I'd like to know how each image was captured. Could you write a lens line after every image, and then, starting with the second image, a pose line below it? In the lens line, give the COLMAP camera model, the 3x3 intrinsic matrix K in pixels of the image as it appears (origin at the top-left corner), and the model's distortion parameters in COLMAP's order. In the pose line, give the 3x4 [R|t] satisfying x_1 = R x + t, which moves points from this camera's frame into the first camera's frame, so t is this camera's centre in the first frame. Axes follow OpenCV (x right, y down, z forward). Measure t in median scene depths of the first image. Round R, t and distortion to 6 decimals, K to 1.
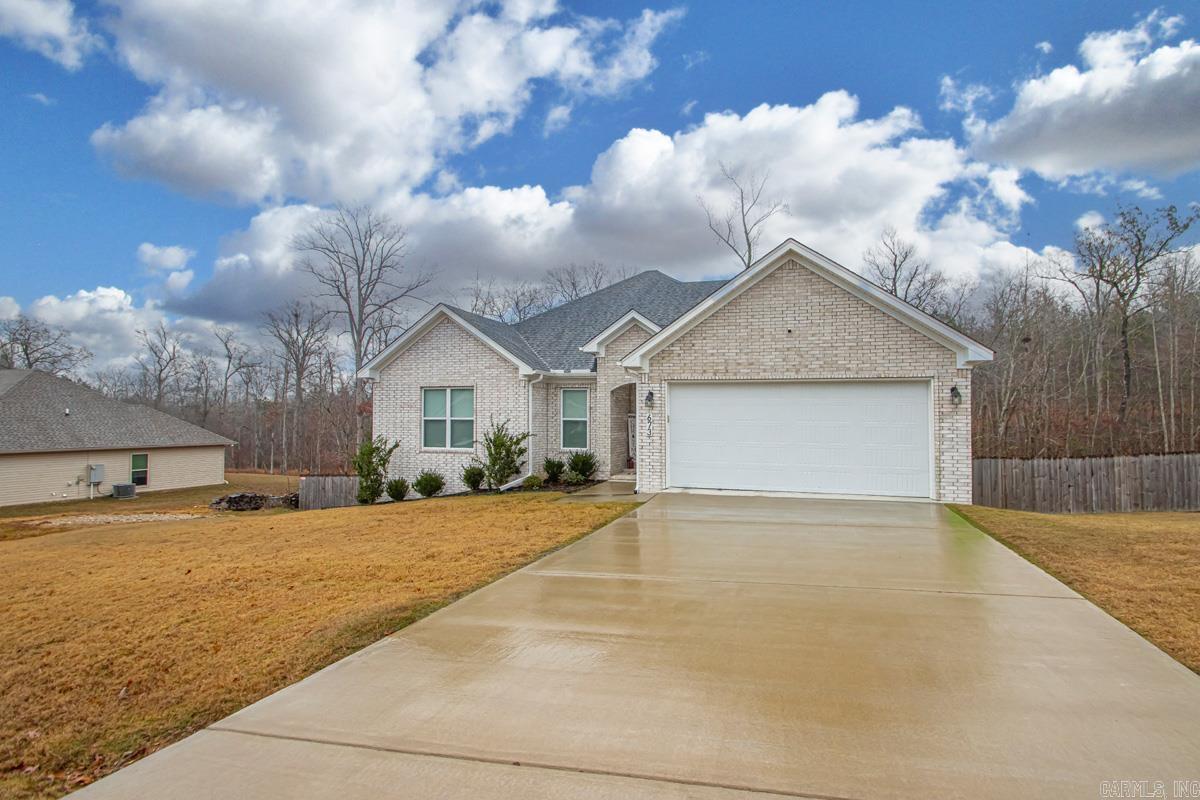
lens RADIAL K [[567.9, 0, 600.0], [0, 567.9, 400.0], [0, 0, 1]] dist [0.001279, -0.000350]
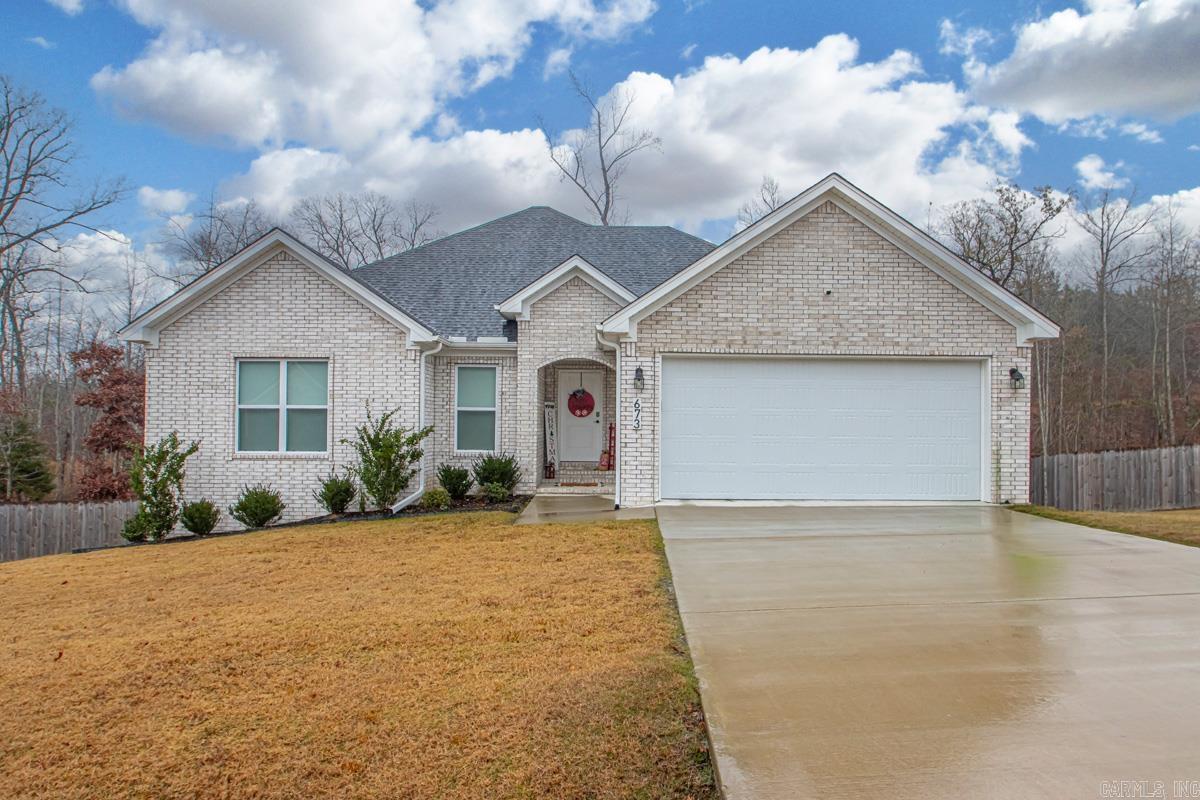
lens RADIAL K [[775.9, 0, 600.0], [0, 775.9, 400.0], [0, 0, 1]] dist [-0.022405, 0.000884]
pose [[0.958200, 0.009381, 0.285946, -0.187606], [-0.012190, 0.999893, 0.008045, 0.014606], [-0.285840, -0.011194, 0.958212, 0.050785]]
